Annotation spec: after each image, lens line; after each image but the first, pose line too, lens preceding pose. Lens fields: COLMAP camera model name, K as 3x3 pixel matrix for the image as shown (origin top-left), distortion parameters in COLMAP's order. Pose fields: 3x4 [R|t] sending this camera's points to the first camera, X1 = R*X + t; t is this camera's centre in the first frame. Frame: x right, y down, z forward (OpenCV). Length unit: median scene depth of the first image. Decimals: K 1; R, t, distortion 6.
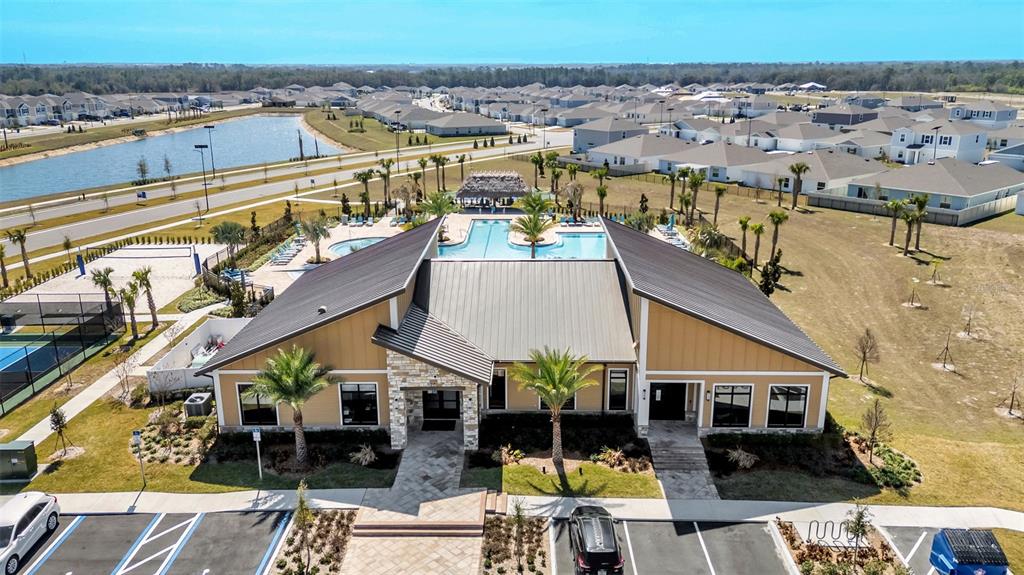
lens RADIAL K [[749.3, 0, 512.0], [0, 749.3, 287.5], [0, 0, 1]] dist [0.088984, -0.099366]
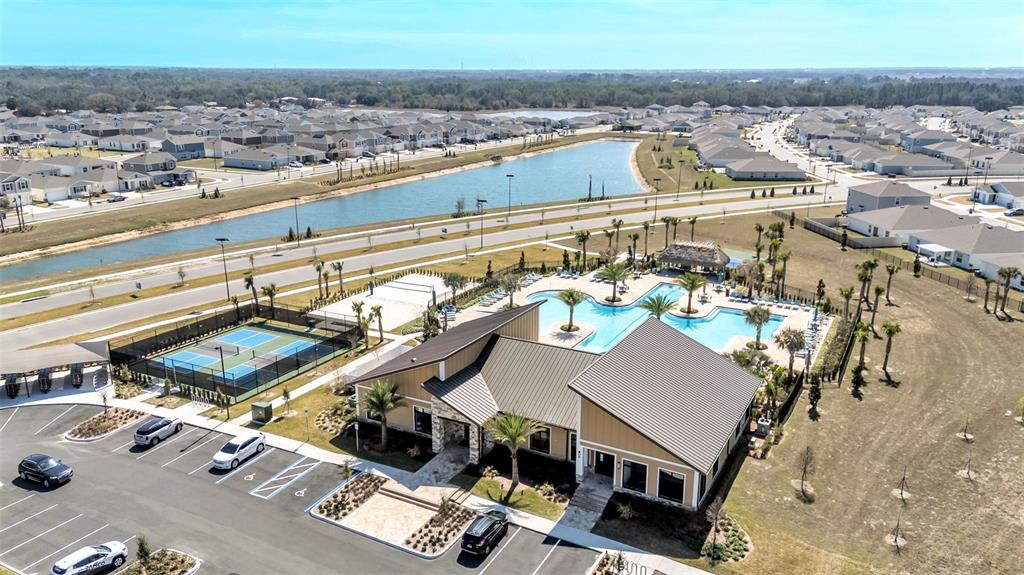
lens RADIAL K [[749.3, 0, 512.0], [0, 749.3, 287.5], [0, 0, 1]] dist [0.088984, -0.099366]
pose [[0.884850, 0.130784, -0.447142, 0.491109], [-0.133987, 0.990677, 0.024615, -0.147377], [0.446192, 0.038130, 0.894124, -0.295155]]
